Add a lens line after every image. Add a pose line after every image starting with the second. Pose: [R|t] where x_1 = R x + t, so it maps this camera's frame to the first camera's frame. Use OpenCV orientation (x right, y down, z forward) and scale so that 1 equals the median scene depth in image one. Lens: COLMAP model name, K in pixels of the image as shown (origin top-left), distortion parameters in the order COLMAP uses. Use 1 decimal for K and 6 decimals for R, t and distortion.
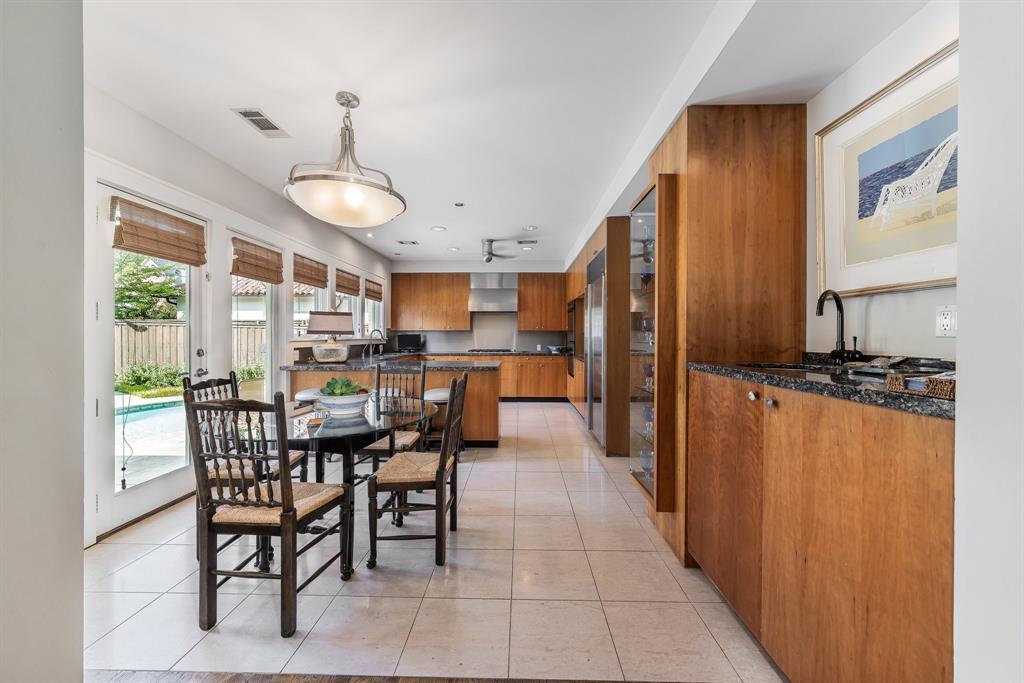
lens RADIAL K [[357.8, 0, 515.0], [0, 357.8, 338.2], [0, 0, 1]] dist [-0.000210, 0.000085]
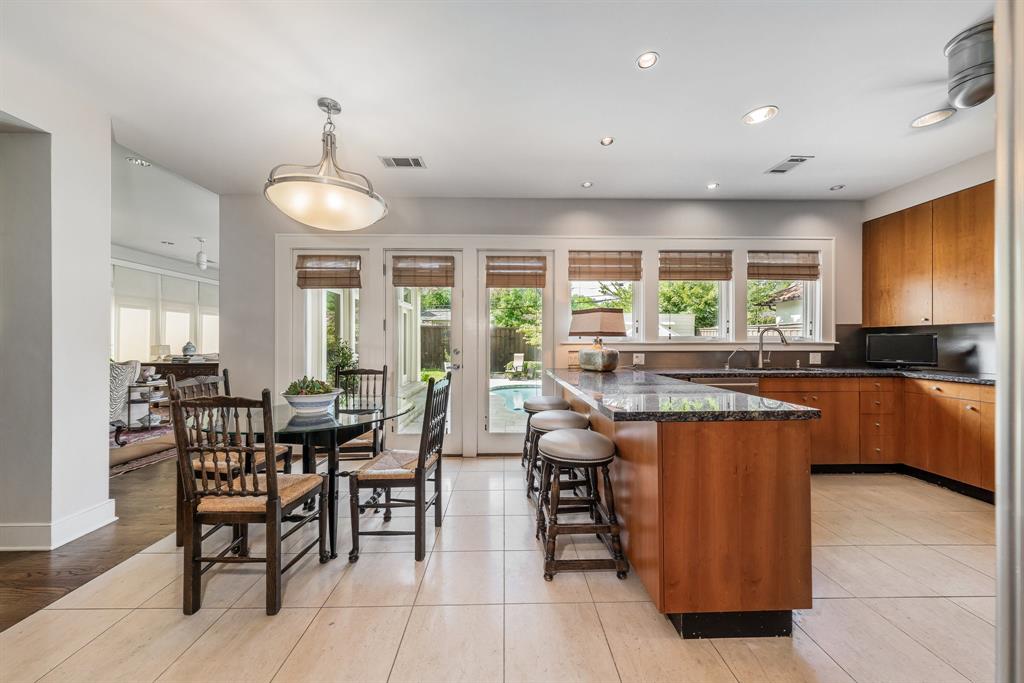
lens RADIAL K [[357.8, 0, 513.8], [0, 357.8, 340.6], [0, 0, 1]] dist [-0.000210, 0.000085]
pose [[0.052540, -0.003290, -0.998613, 0.176643], [-0.003149, 0.999989, -0.003461, 0.001491], [0.998614, 0.003327, 0.052529, 0.447367]]
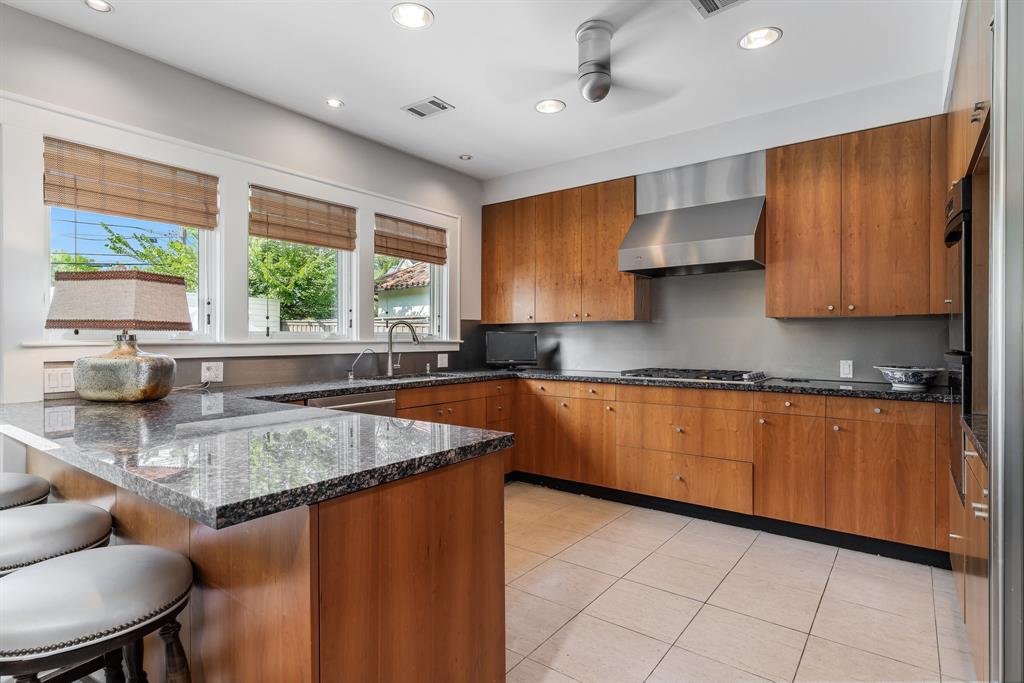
lens RADIAL K [[525.5, 0, 510.1], [0, 525.5, 337.6], [0, 0, 1]] dist [0.006968, -0.001129]
pose [[0.812206, -0.003664, -0.583359, 0.104263], [-0.000396, 0.999977, -0.006832, 0.001069], [0.583370, 0.005780, 0.812186, 0.453075]]
